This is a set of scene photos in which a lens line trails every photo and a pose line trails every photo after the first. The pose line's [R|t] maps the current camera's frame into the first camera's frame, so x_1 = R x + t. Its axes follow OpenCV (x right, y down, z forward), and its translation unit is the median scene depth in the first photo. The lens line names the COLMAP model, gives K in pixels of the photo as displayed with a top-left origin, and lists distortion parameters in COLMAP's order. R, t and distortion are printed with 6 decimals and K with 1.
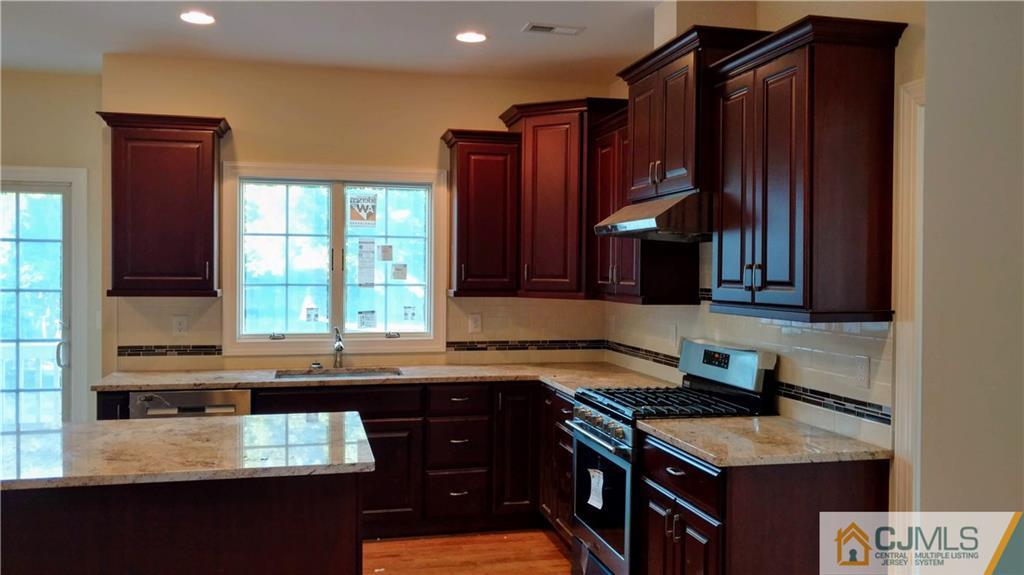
lens RADIAL K [[810.4, 0, 512.0], [0, 810.4, 287.5], [0, 0, 1]] dist [0.026195, -0.001401]
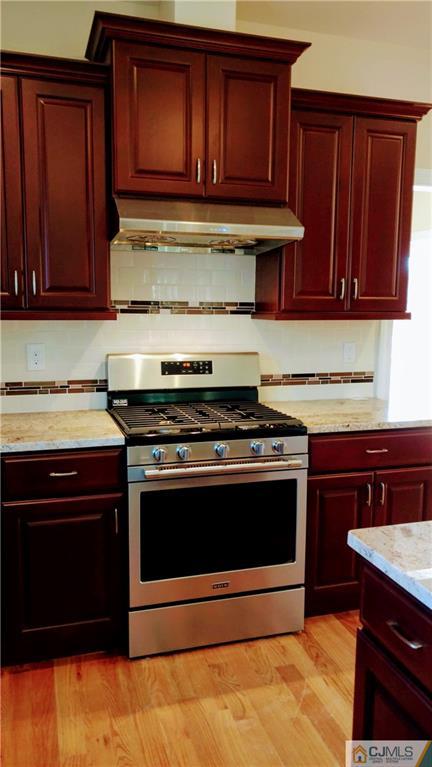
lens RADIAL K [[607.0, 0, 219.2], [0, 607.0, 391.7], [0, 0, 1]] dist [0.026195, -0.001401]
pose [[-0.062844, -0.168173, 0.983752, -0.604154], [-0.000805, 0.985709, 0.168456, -0.016681], [-0.998023, 0.009794, -0.062081, 1.138312]]
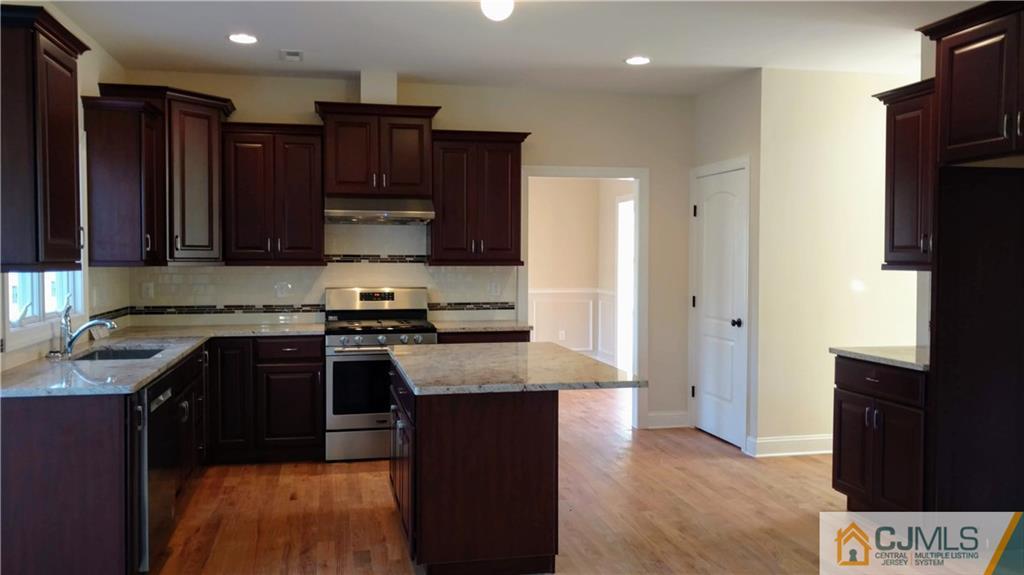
lens RADIAL K [[810.4, 0, 512.0], [0, 810.4, 287.5], [0, 0, 1]] dist [0.026195, -0.001401]
pose [[0.008414, -0.057686, 0.998299, -1.562423], [0.009705, 0.998292, 0.057603, -0.026253], [-0.999918, 0.009204, 0.008960, 0.807053]]
